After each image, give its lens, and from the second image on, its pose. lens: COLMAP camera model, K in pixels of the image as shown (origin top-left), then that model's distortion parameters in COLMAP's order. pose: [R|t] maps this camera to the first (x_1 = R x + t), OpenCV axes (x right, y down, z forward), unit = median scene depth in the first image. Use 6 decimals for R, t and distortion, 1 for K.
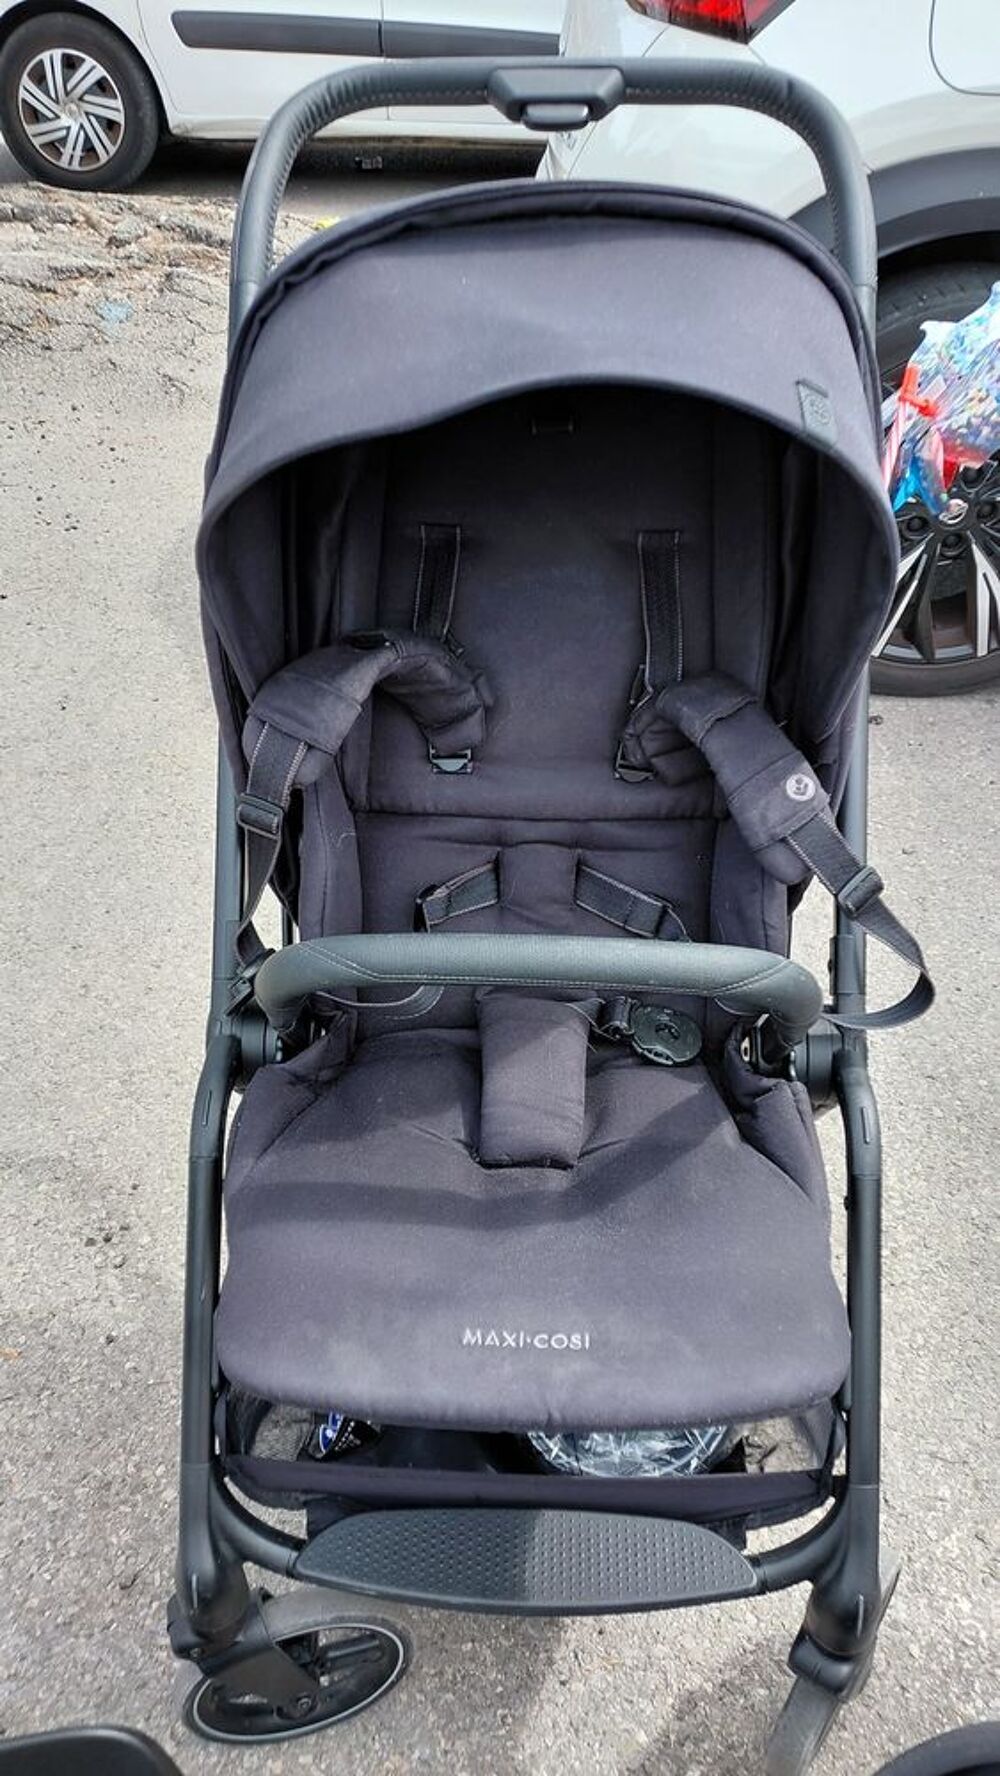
lens RADIAL K [[1224.2, 0, 499.1], [0, 1224.2, 890.4], [0, 0, 1]] dist [-0.016198, -0.011313]
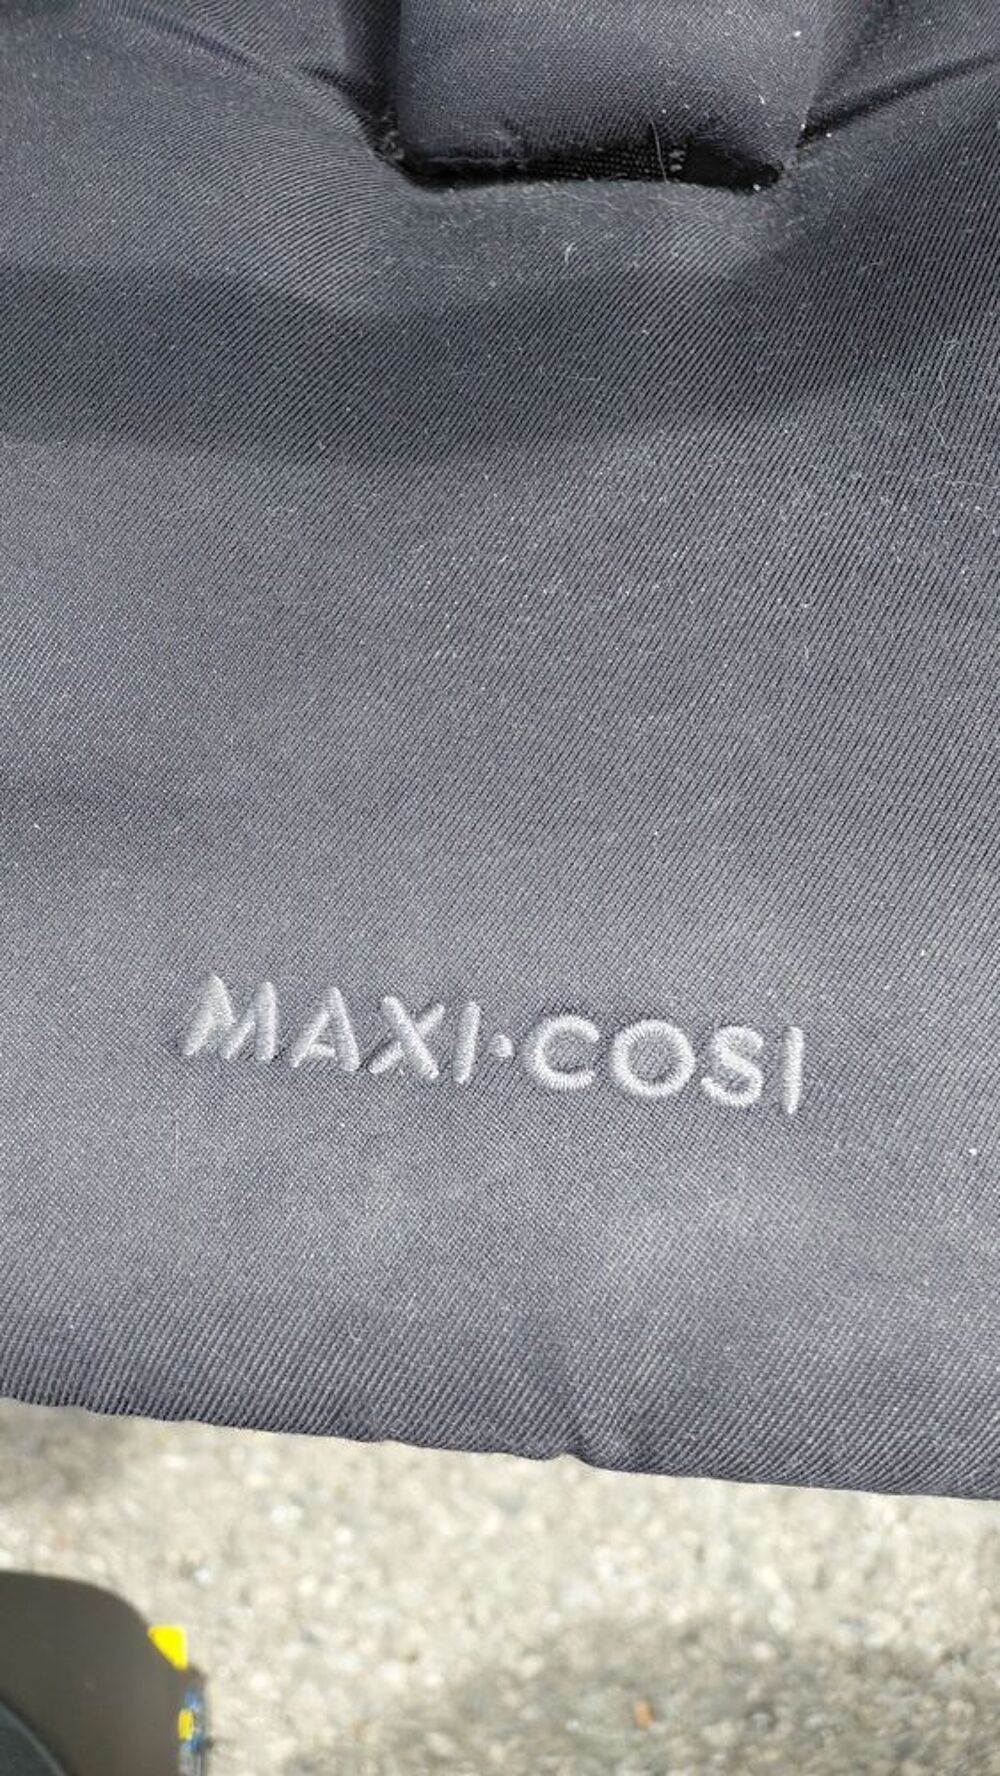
lens RADIAL K [[1224.2, 0, 493.7], [0, 1224.2, 891.3], [0, 0, 1]] dist [-0.016198, -0.011313]
pose [[0.993978, 0.045369, -0.099751, 0.038448], [0.027343, 0.778804, 0.626671, 0.201572], [0.106118, -0.625624, 0.772874, 0.788046]]
